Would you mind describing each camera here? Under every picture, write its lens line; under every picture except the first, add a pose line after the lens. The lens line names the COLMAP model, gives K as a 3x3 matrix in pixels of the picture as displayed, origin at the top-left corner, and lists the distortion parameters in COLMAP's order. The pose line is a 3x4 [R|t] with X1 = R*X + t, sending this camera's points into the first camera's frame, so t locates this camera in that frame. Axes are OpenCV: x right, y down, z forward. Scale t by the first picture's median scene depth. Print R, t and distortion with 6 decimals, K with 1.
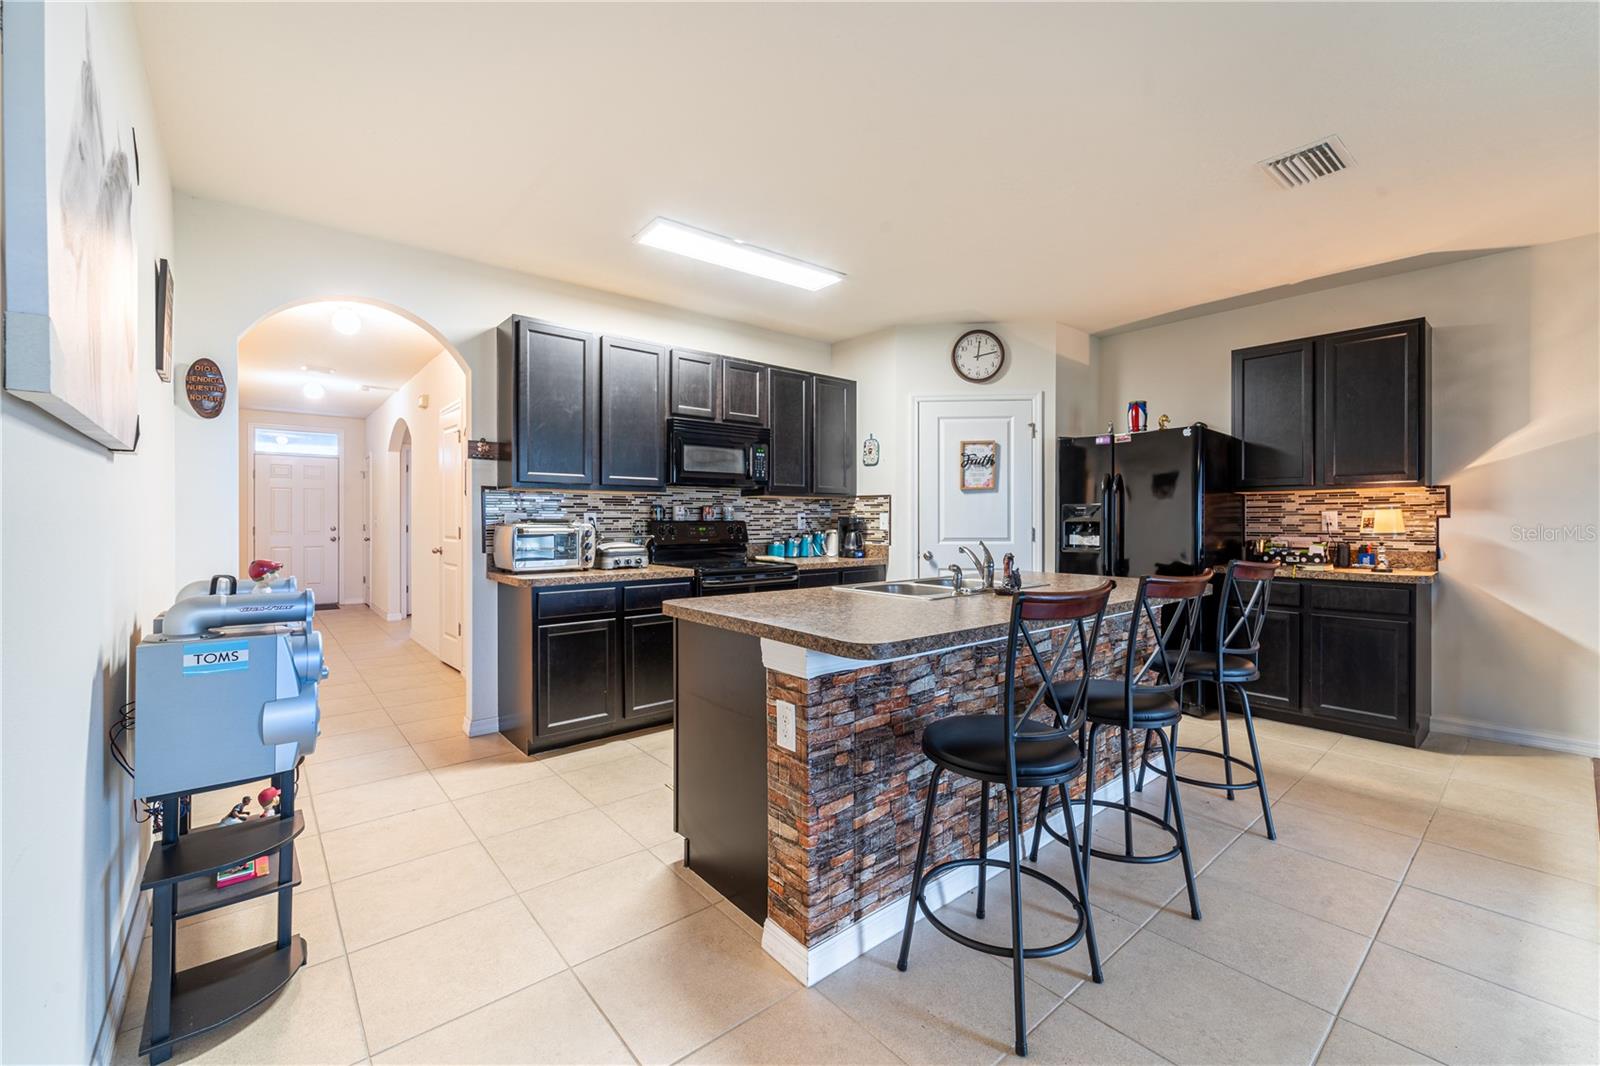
lens RADIAL K [[658.4, 0, 798.5], [0, 658.4, 529.4], [0, 0, 1]] dist [0.000802, -0.000049]
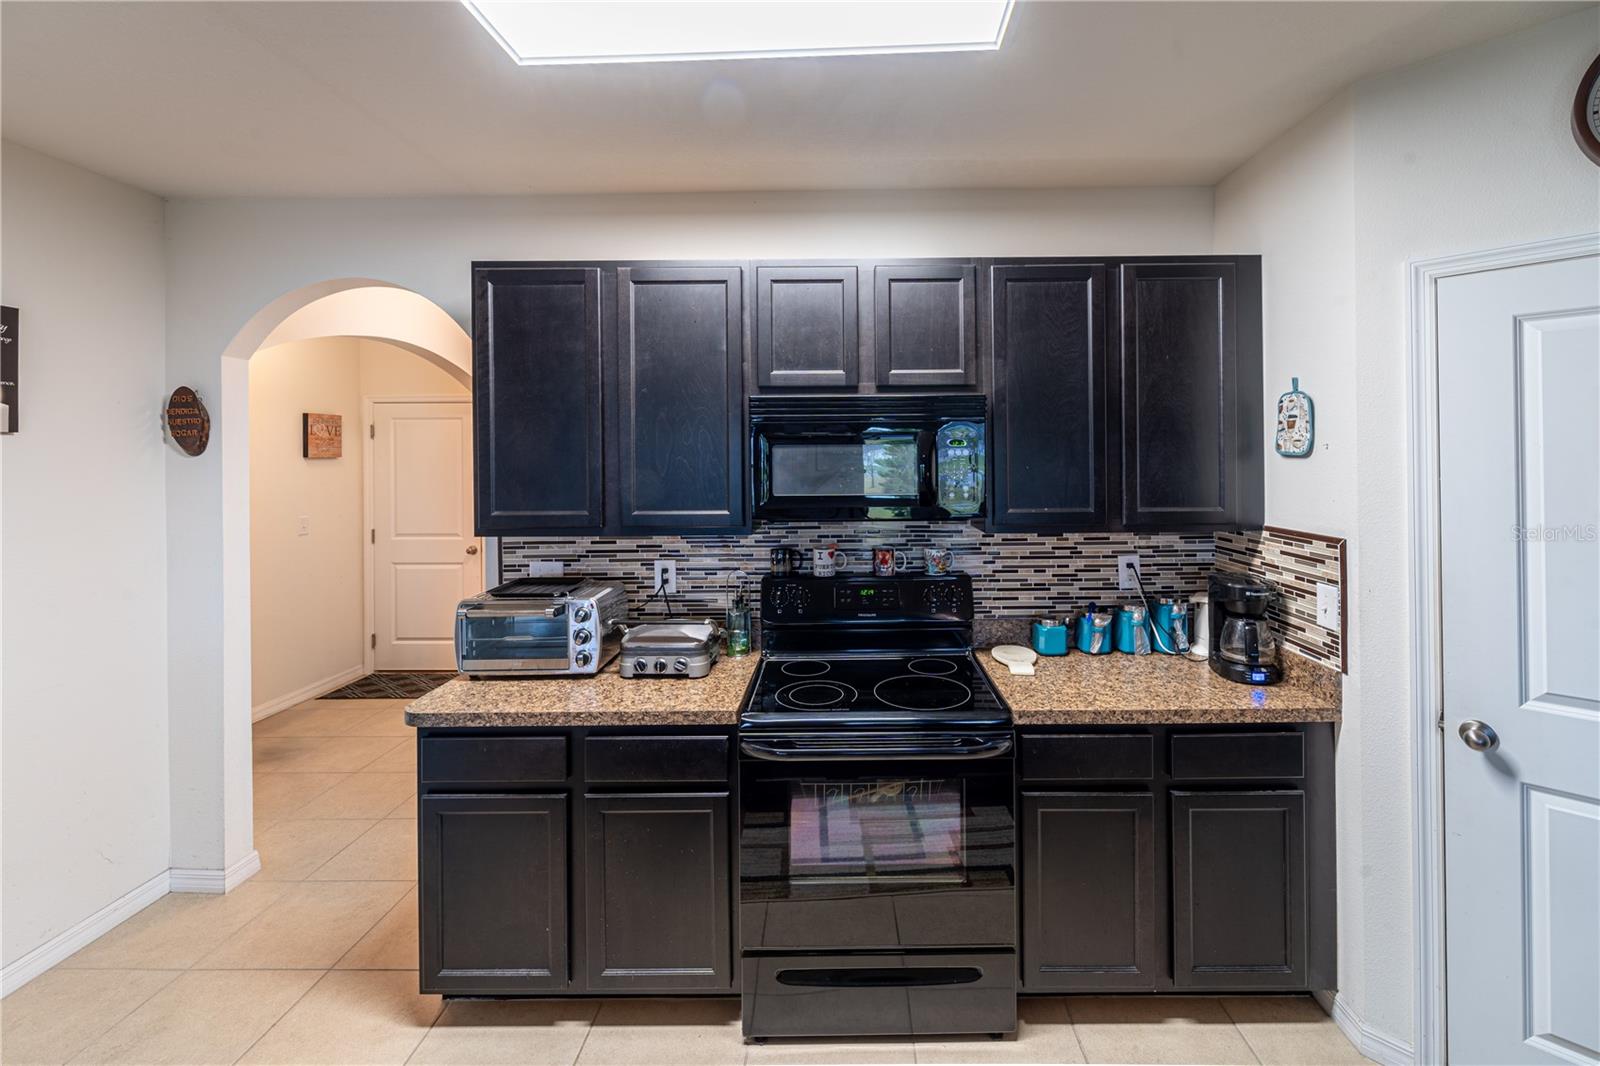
lens RADIAL K [[682.2, 0, 829.4], [0, 682.2, 453.6], [0, 0, 1]] dist [0.001971, -0.000170]
pose [[0.750948, -0.007946, -0.660313, 0.194873], [-0.003129, 0.999874, -0.015590, -0.103832], [0.660354, 0.013774, 0.750828, 0.567735]]
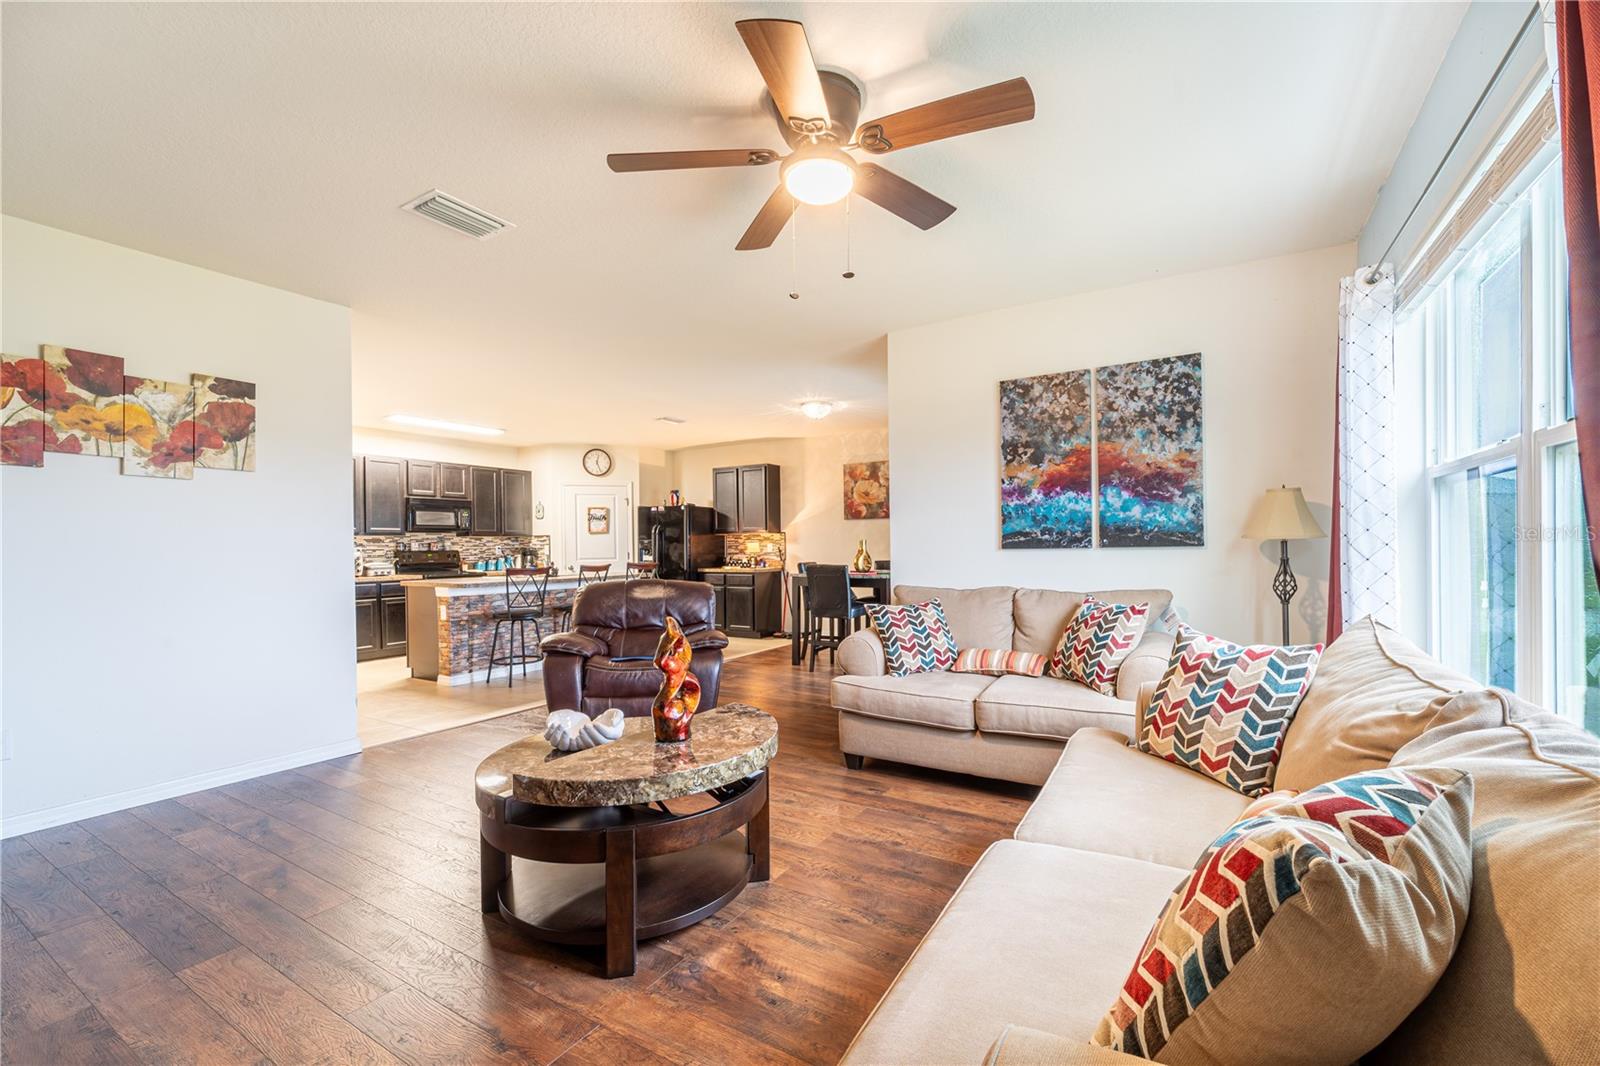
lens RADIAL K [[659.5, 0, 838.4], [0, 659.5, 554.9], [0, 0, 1]] dist [0.002458, 0.000038]
pose [[0.935115, -0.014211, 0.354058, 0.265194], [0.014761, 0.999890, 0.001149, 0.013301], [-0.354036, 0.004152, 0.935223, -1.114221]]
